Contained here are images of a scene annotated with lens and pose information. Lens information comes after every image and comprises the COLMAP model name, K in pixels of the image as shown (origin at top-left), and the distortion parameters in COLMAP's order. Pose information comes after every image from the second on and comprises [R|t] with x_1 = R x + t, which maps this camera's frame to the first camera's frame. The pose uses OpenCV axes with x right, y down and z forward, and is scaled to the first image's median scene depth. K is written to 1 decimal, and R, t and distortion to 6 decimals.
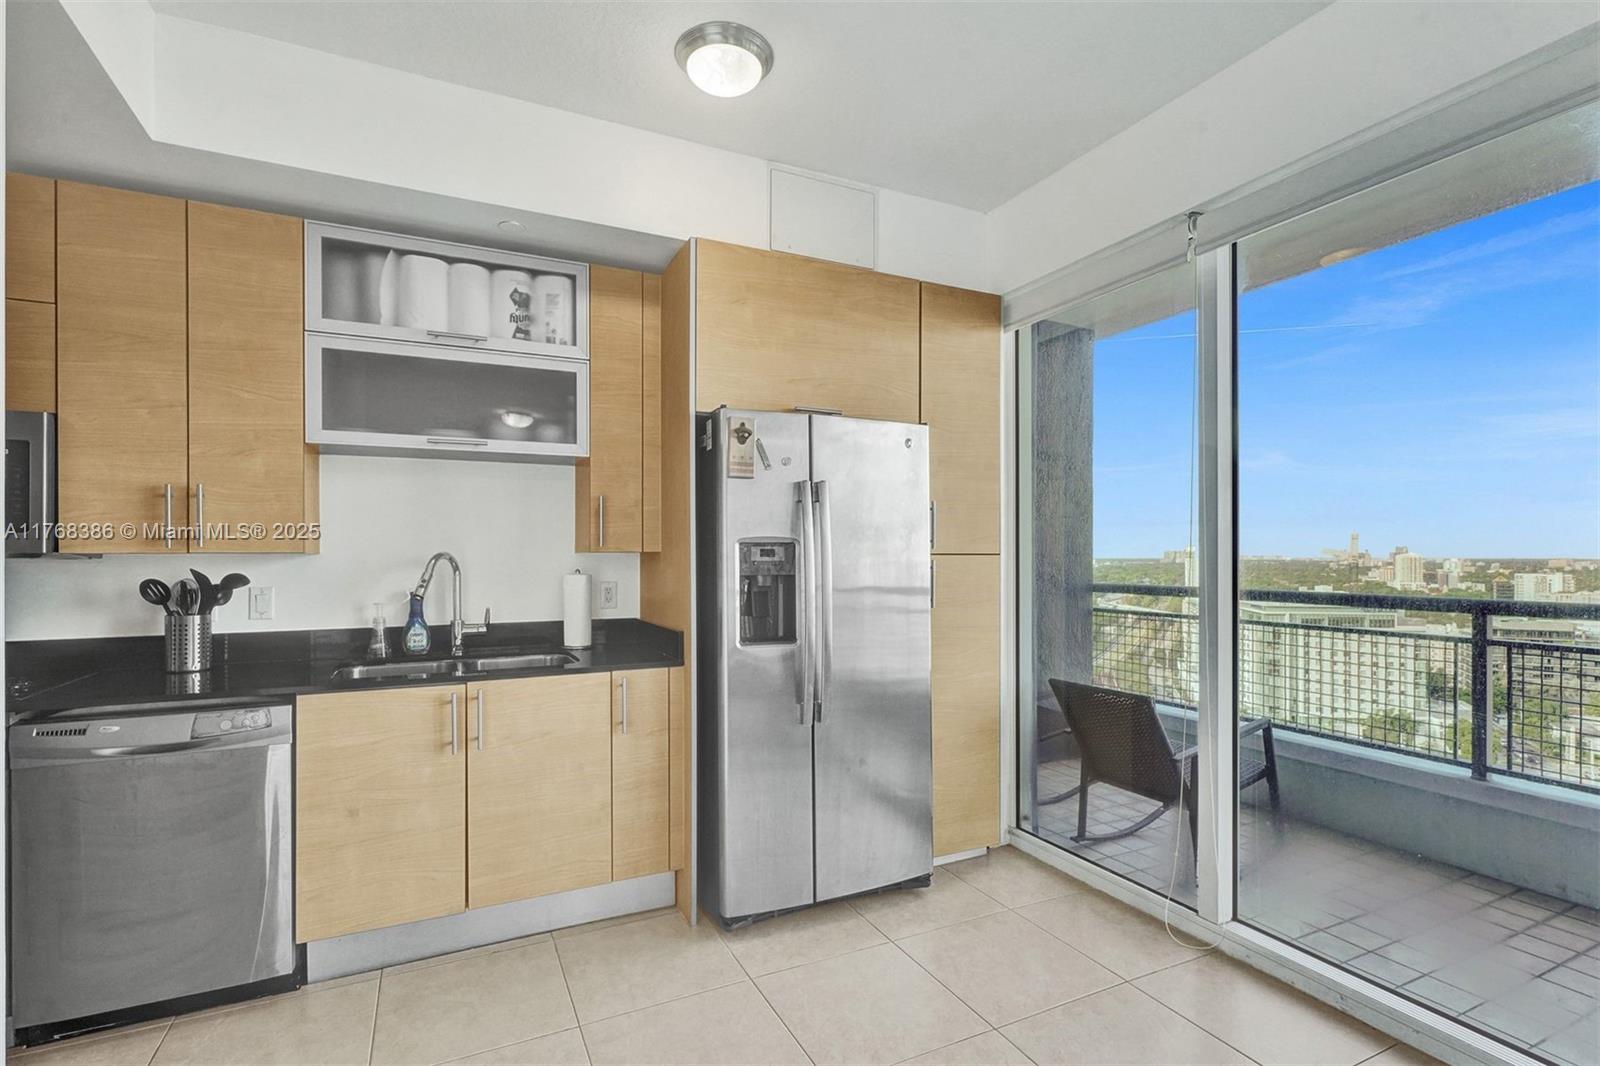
lens RADIAL K [[757.4, 0, 801.7], [0, 757.4, 552.7], [0, 0, 1]] dist [-0.000517, 0.001556]
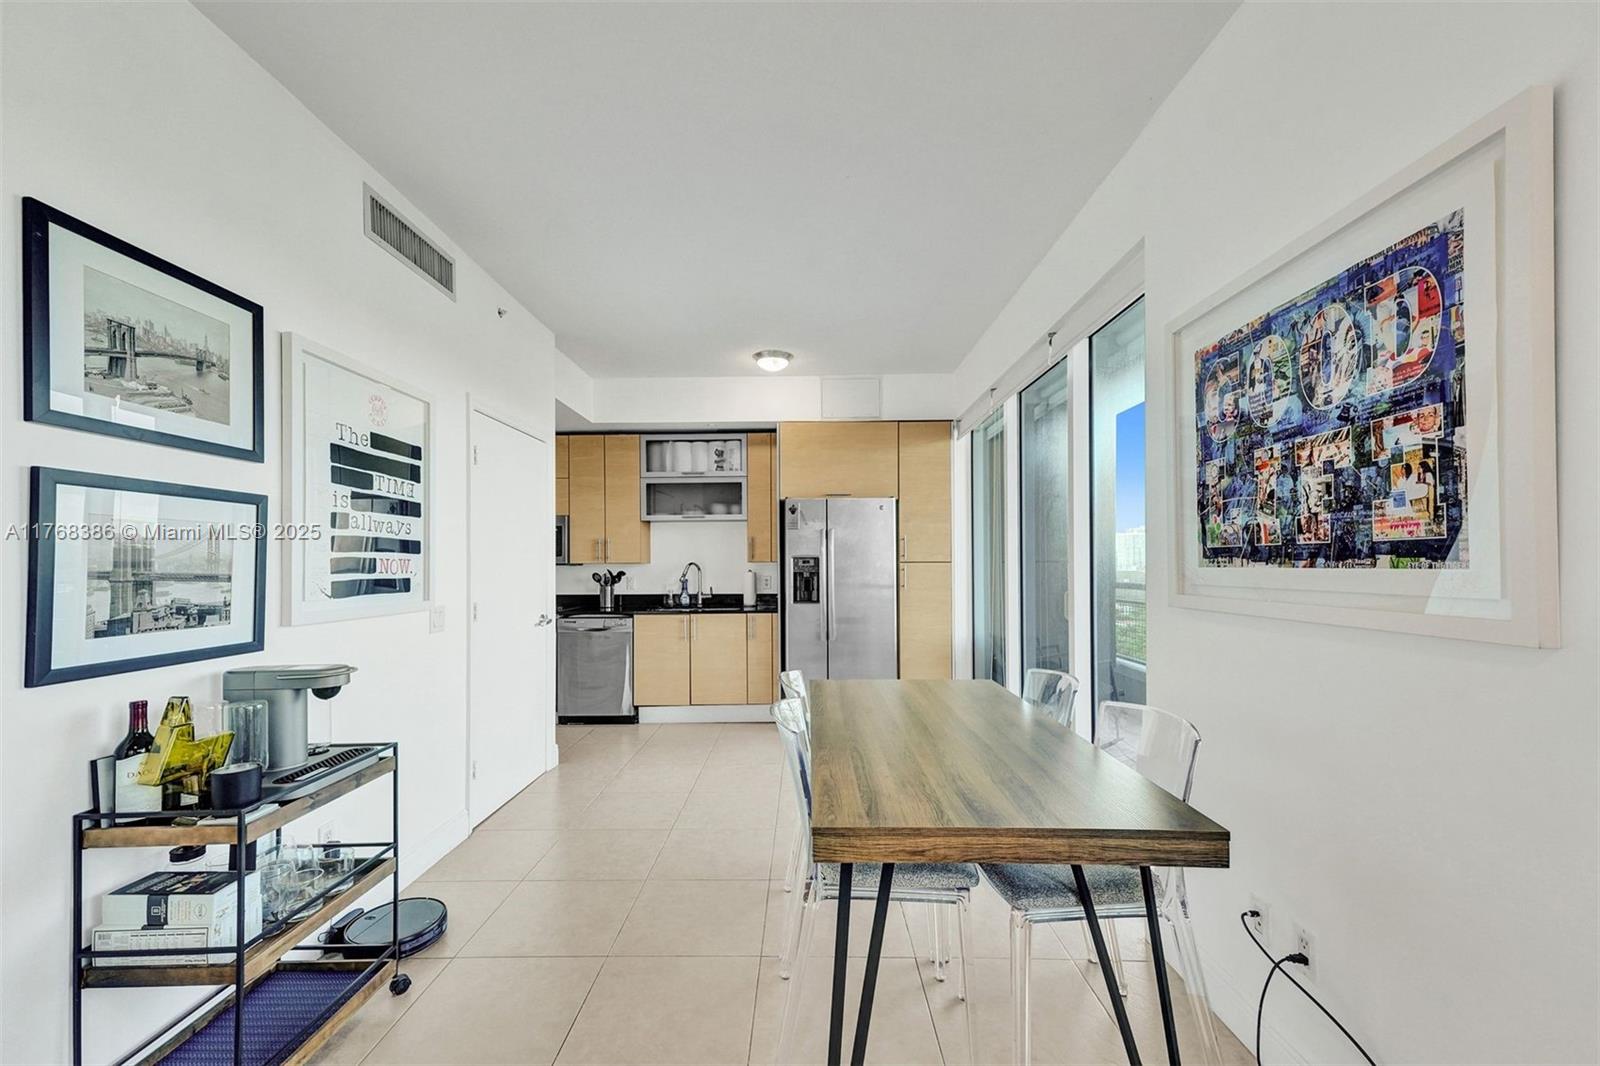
lens RADIAL K [[651.8, 0, 803.6], [0, 651.8, 565.6], [0, 0, 1]] dist [0.001191, -0.000190]
pose [[0.896656, -0.002368, -0.442721, 0.775978], [0.005308, 0.999971, 0.005401, -0.000099], [0.442696, -0.007193, 0.896643, -0.704908]]
